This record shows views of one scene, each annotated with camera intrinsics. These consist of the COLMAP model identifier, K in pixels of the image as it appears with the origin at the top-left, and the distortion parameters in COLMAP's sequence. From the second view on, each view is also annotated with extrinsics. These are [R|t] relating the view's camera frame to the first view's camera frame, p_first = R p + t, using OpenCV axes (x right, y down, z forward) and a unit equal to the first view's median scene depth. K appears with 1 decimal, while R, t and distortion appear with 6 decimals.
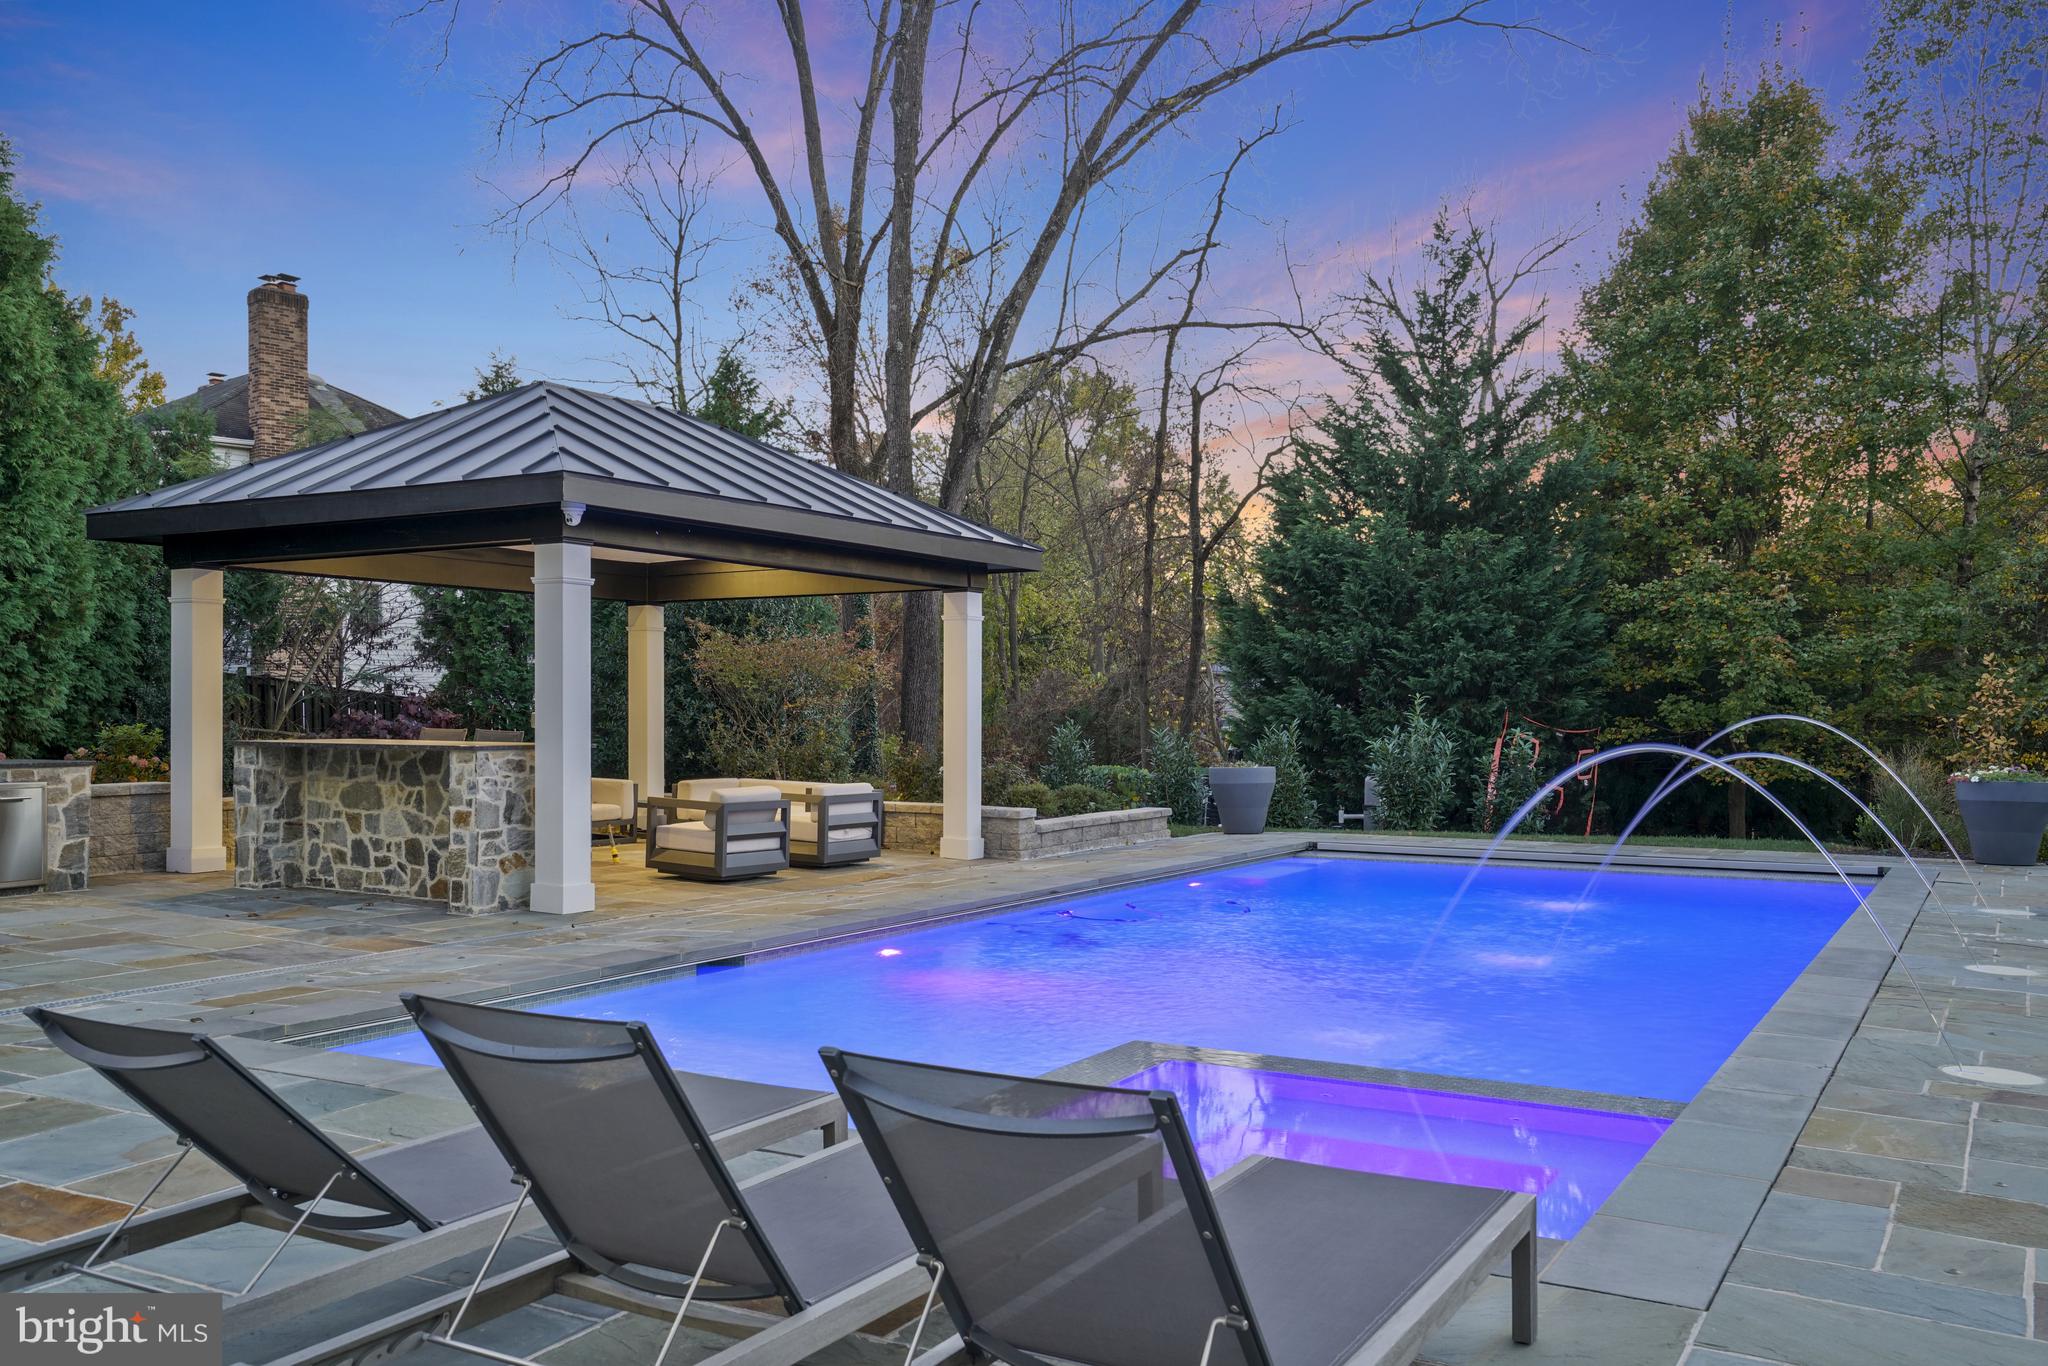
lens RADIAL K [[1731.7, 0, 1017.7], [0, 1731.7, 684.9], [0, 0, 1]] dist [0.004924, 0.002188]
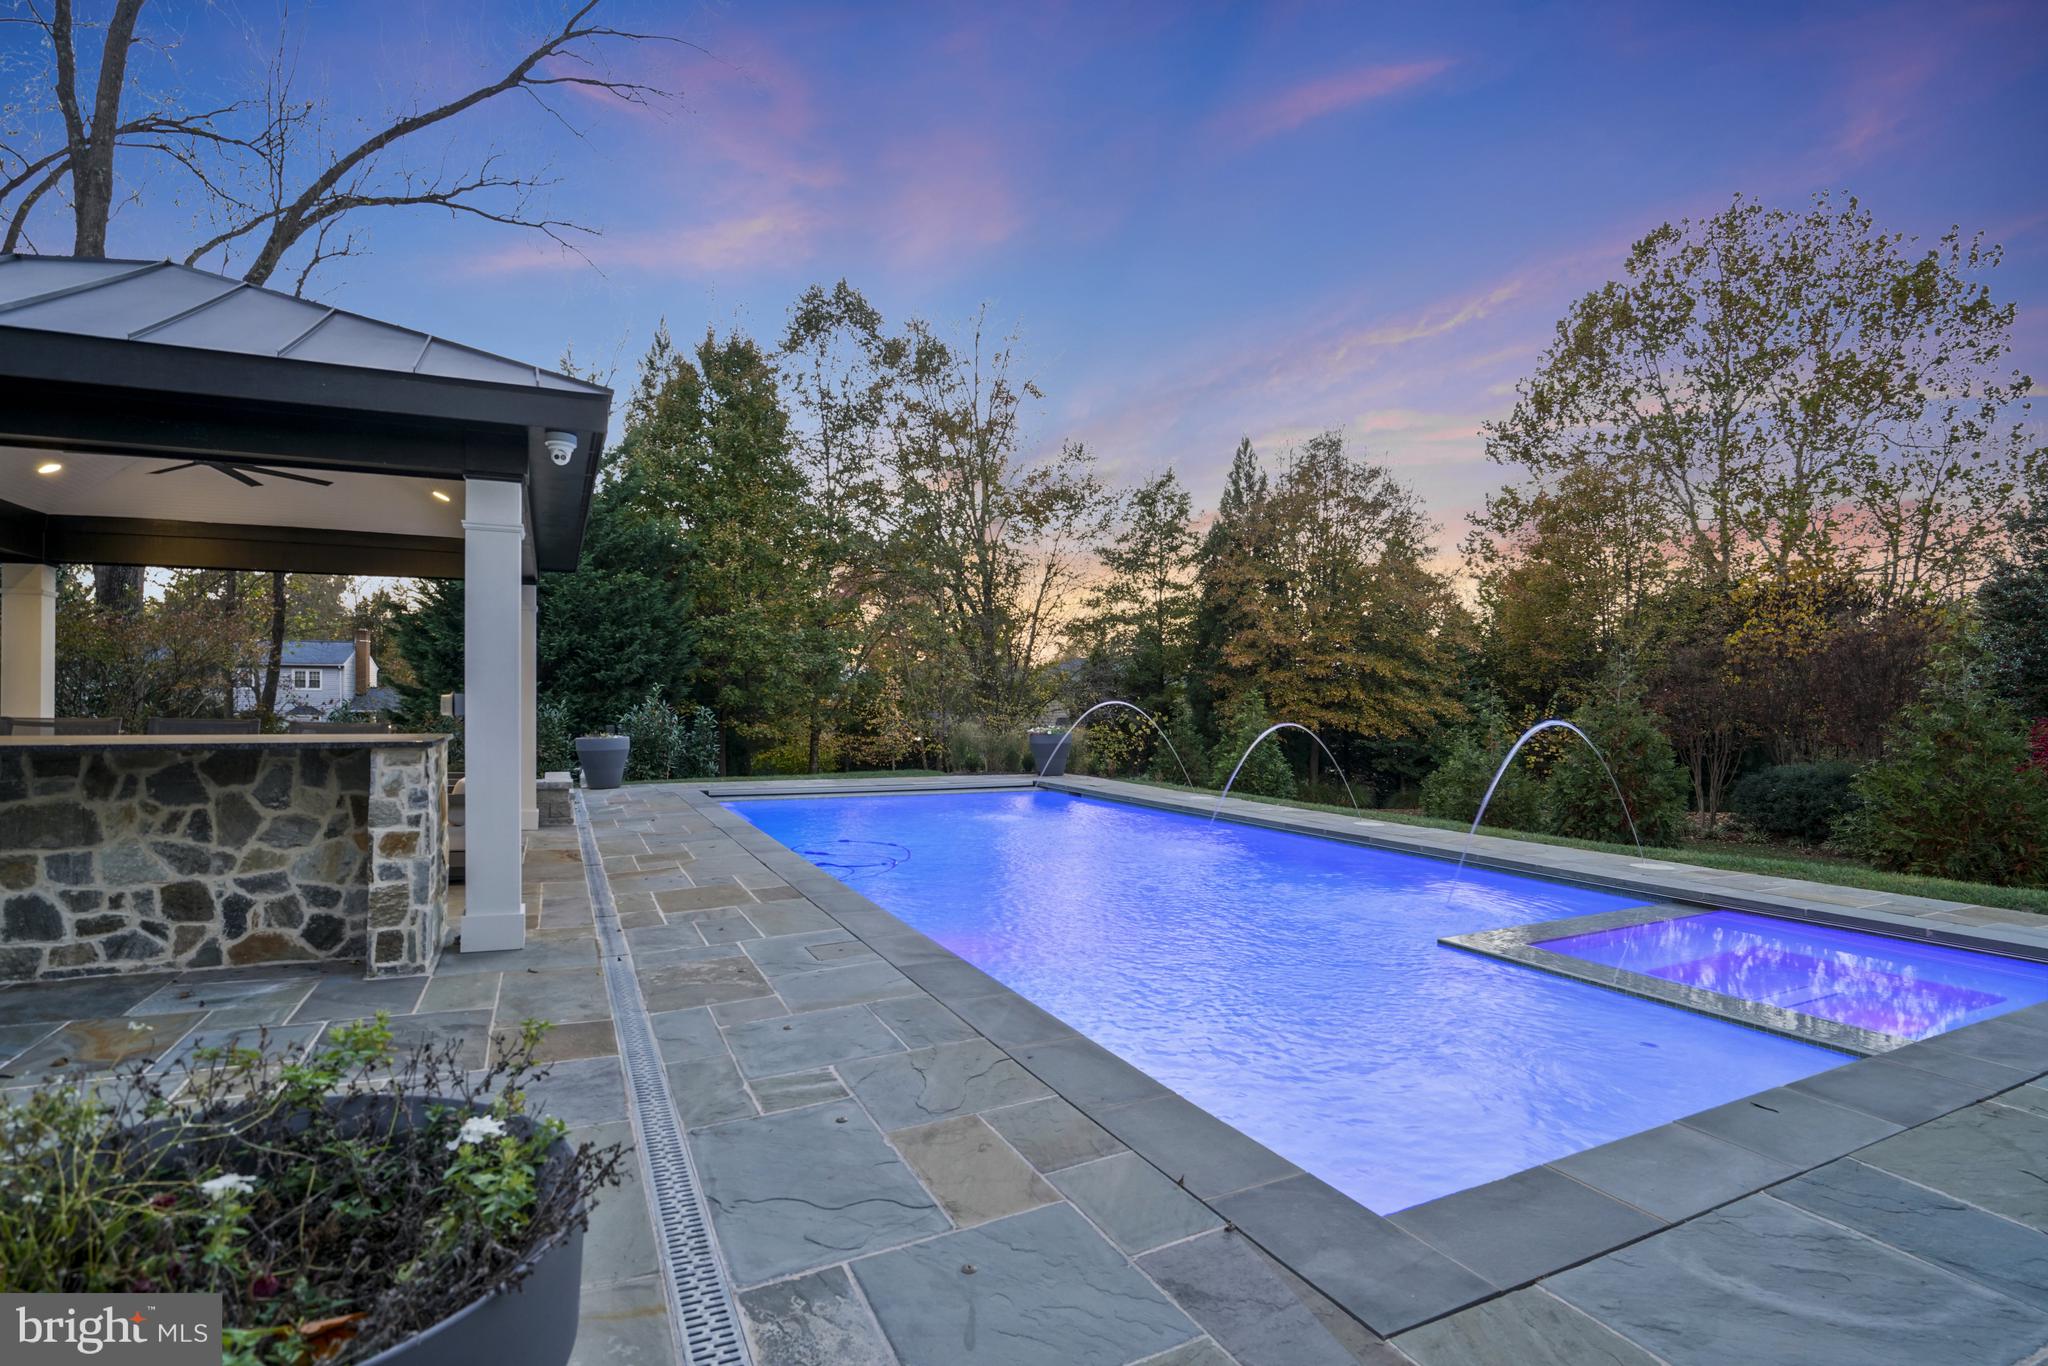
lens RADIAL K [[960.4, 0, 1018.1], [0, 960.4, 694.2], [0, 0, 1]] dist [-0.004223, -0.000073]
pose [[0.570249, 0.008722, 0.821426, -0.469480], [-0.022688, 0.999729, 0.005135, 0.007060], [-0.821159, -0.021564, 0.570292, 0.527867]]
